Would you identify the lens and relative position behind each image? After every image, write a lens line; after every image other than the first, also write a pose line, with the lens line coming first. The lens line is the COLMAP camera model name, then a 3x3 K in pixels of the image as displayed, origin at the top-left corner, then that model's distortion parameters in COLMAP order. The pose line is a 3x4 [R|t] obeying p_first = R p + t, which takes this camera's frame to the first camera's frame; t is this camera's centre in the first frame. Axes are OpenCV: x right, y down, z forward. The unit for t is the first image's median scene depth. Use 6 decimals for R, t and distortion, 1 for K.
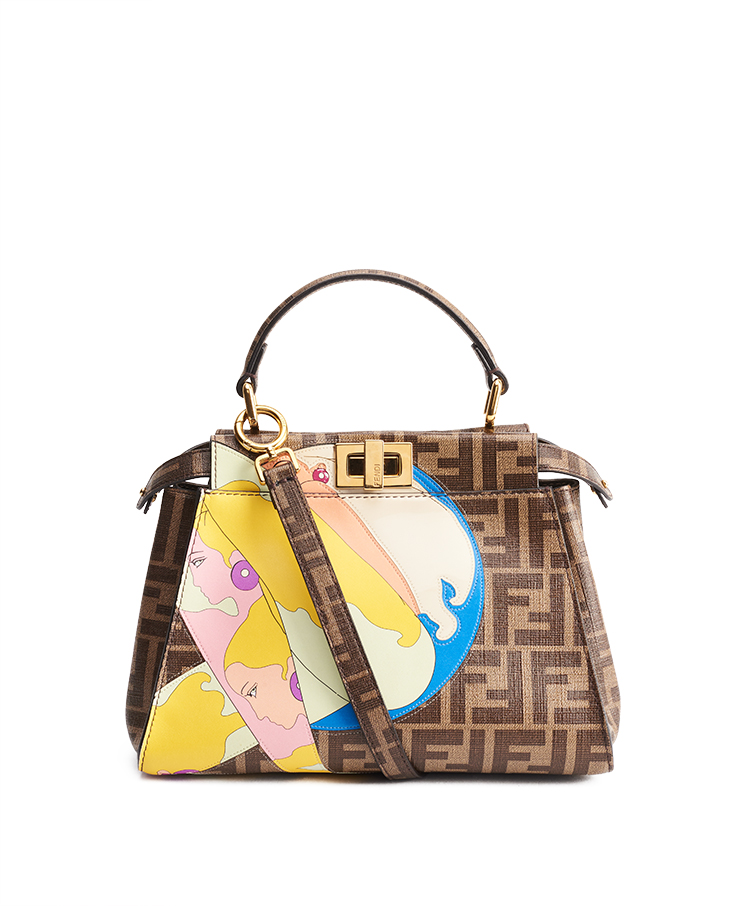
lens RADIAL K [[1673.1, 0, 373.4], [0, 1673.1, 456.2], [0, 0, 1]] dist [-0.062928, 0.000000]
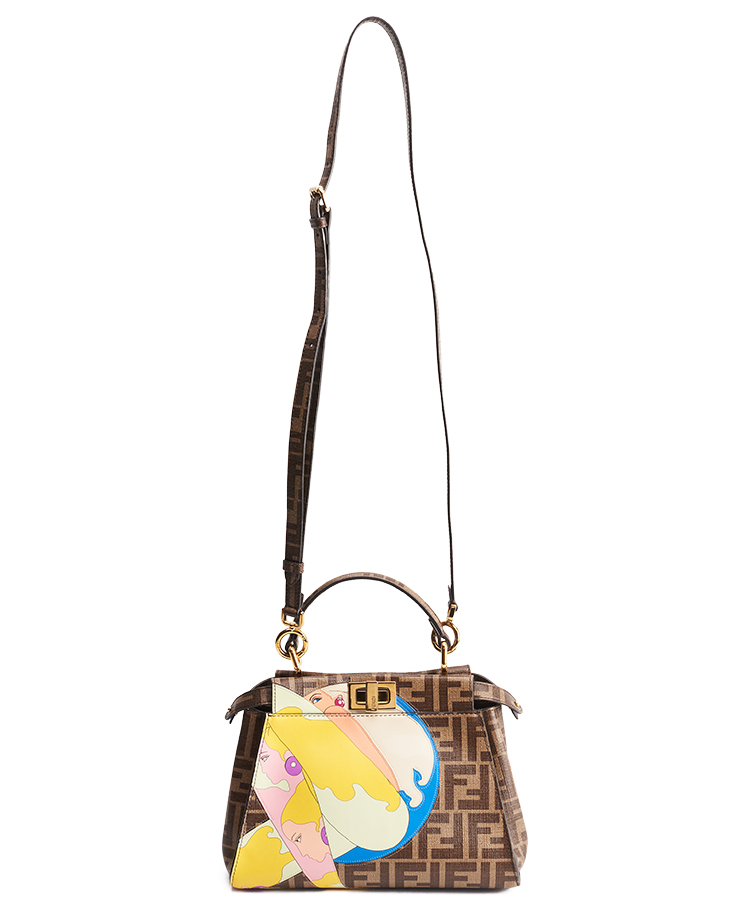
lens RADIAL K [[1673.1, 0, 370.8], [0, 1673.1, 444.9], [0, 0, 1]] dist [-0.062928, 0.000000]
pose [[0.998484, -0.013692, -0.053313, 0.090146], [0.013199, 0.999867, -0.009580, -0.226521], [0.053437, 0.008862, 0.998532, -0.629318]]
